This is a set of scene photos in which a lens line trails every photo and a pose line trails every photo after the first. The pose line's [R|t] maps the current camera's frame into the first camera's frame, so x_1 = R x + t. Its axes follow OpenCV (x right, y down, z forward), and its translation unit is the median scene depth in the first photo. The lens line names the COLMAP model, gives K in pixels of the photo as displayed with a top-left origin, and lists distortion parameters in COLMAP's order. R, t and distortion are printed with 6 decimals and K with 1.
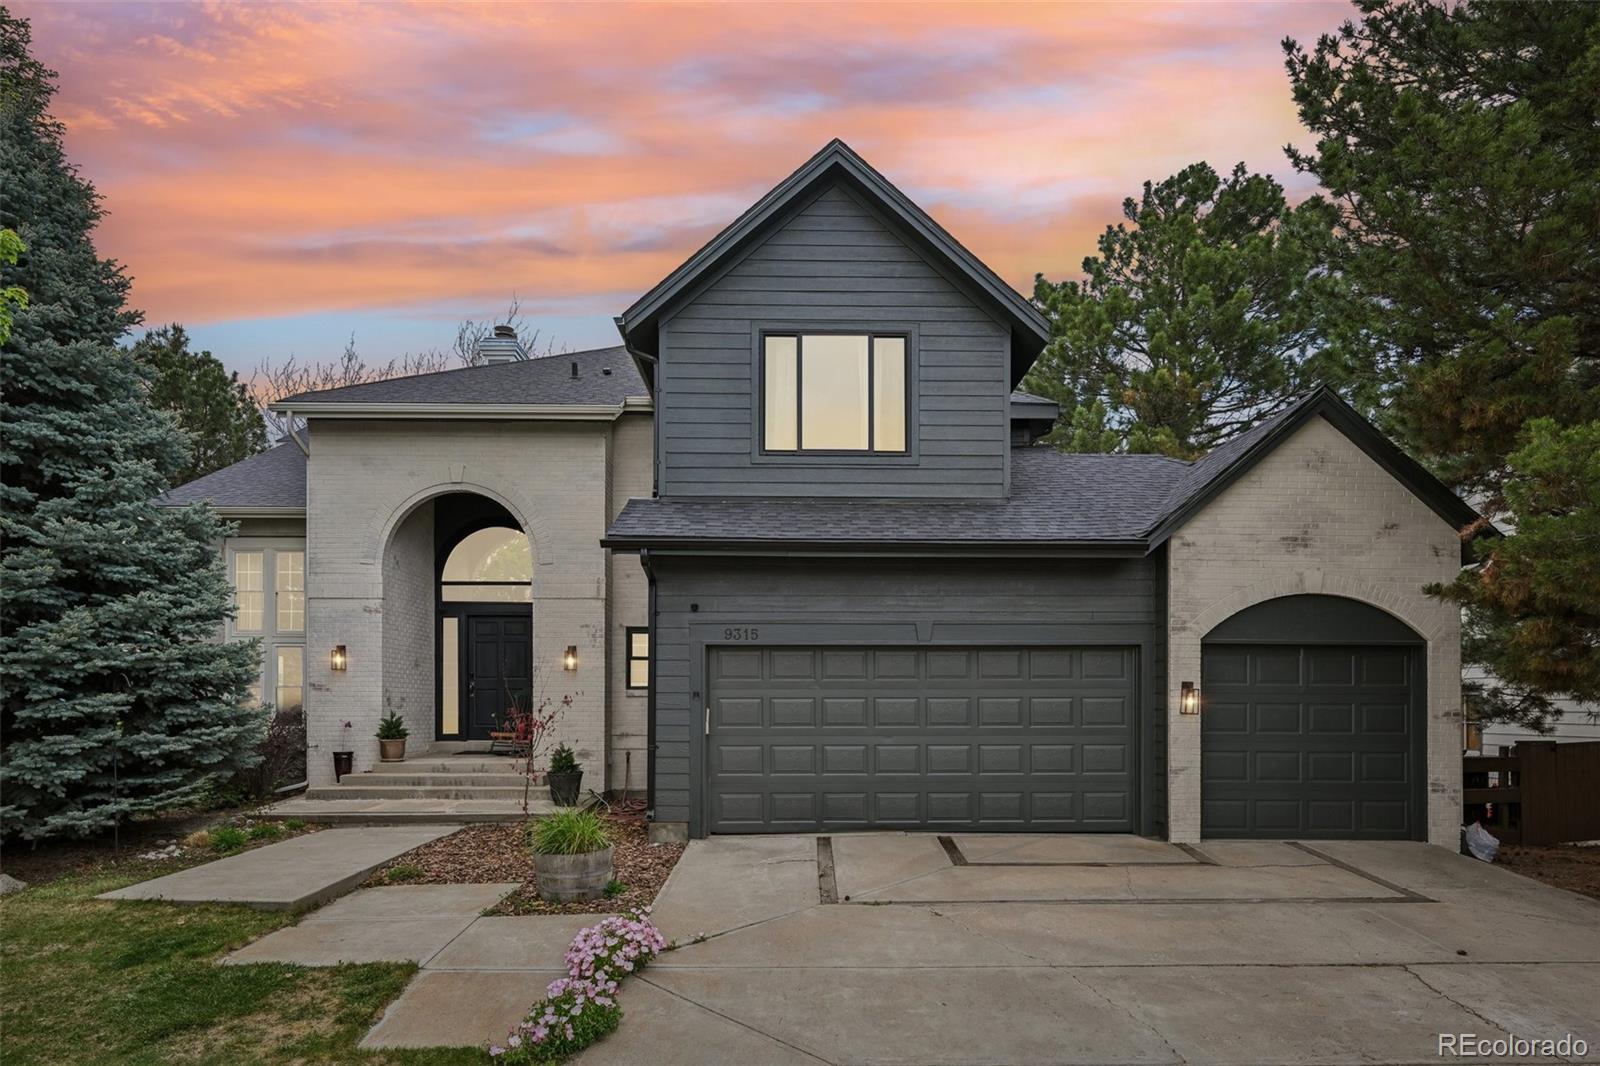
lens RADIAL K [[932.1, 0, 800.0], [0, 932.1, 699.0], [0, 0, 1]] dist [-0.001601, -0.001369]
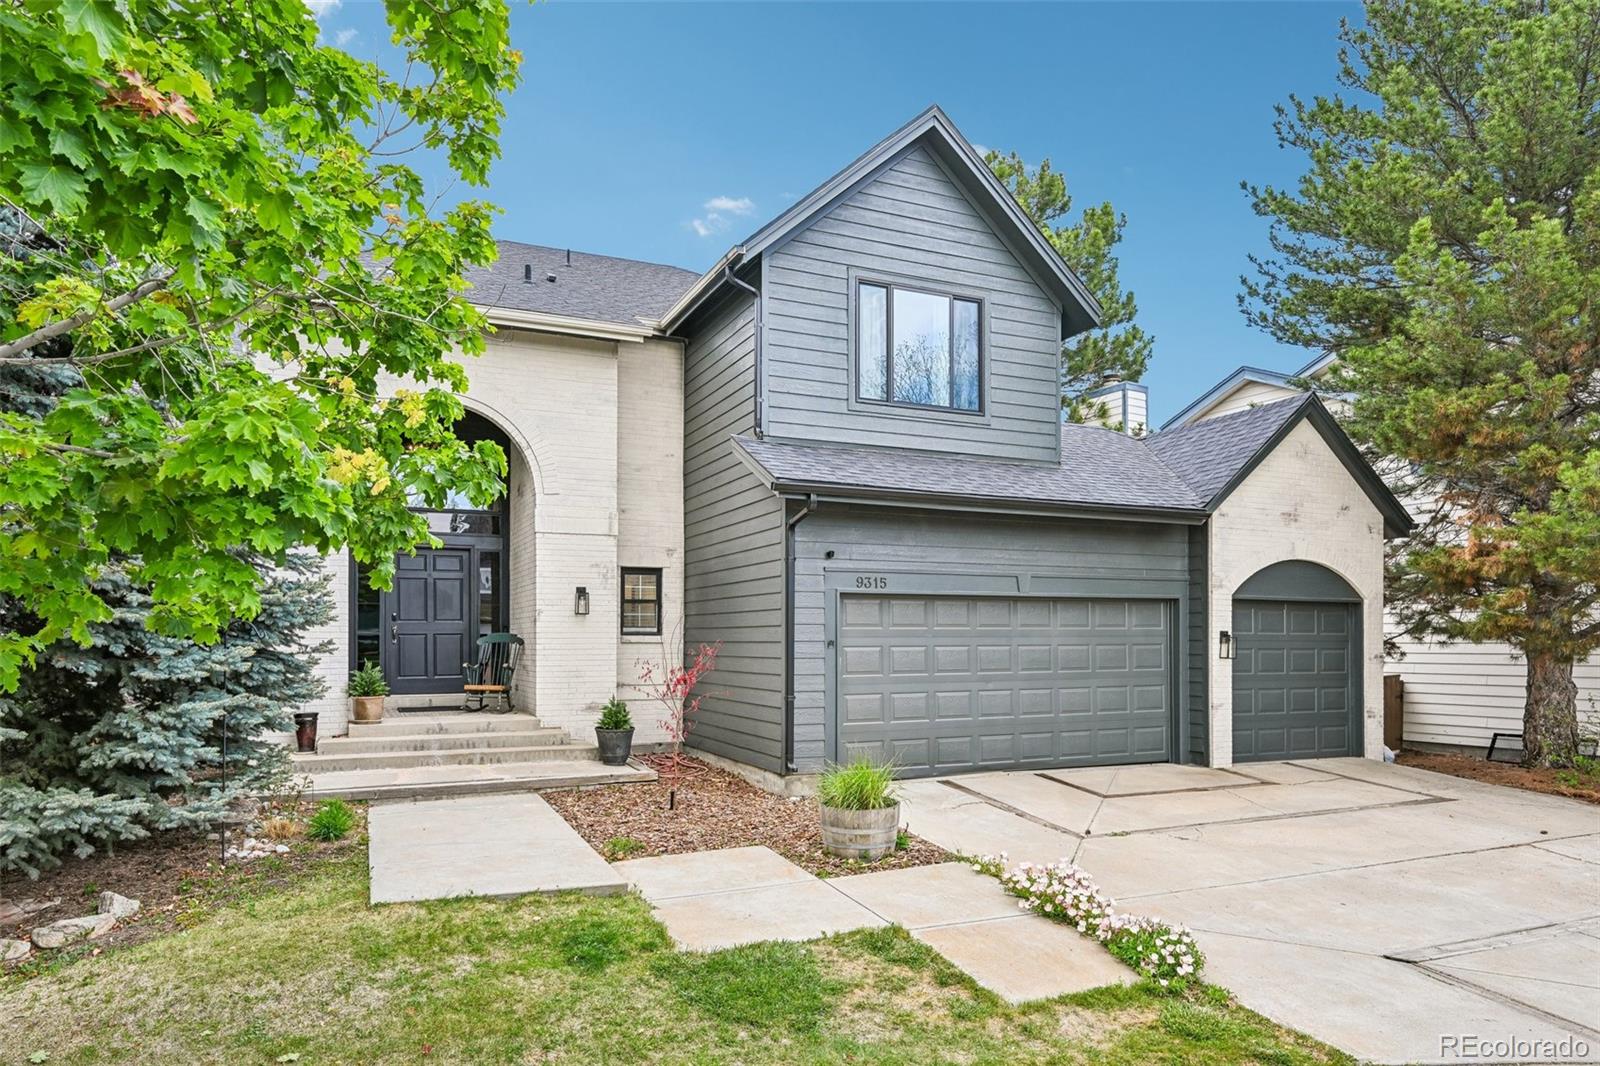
lens RADIAL K [[991.8, 0, 799.2], [0, 991.8, 635.1], [0, 0, 1]] dist [-0.002628, -0.000455]
pose [[0.920777, -0.000117, 0.390089, -0.549578], [0.001218, 0.999996, -0.002575, -0.010493], [-0.390087, 0.002846, 0.920773, 0.050724]]
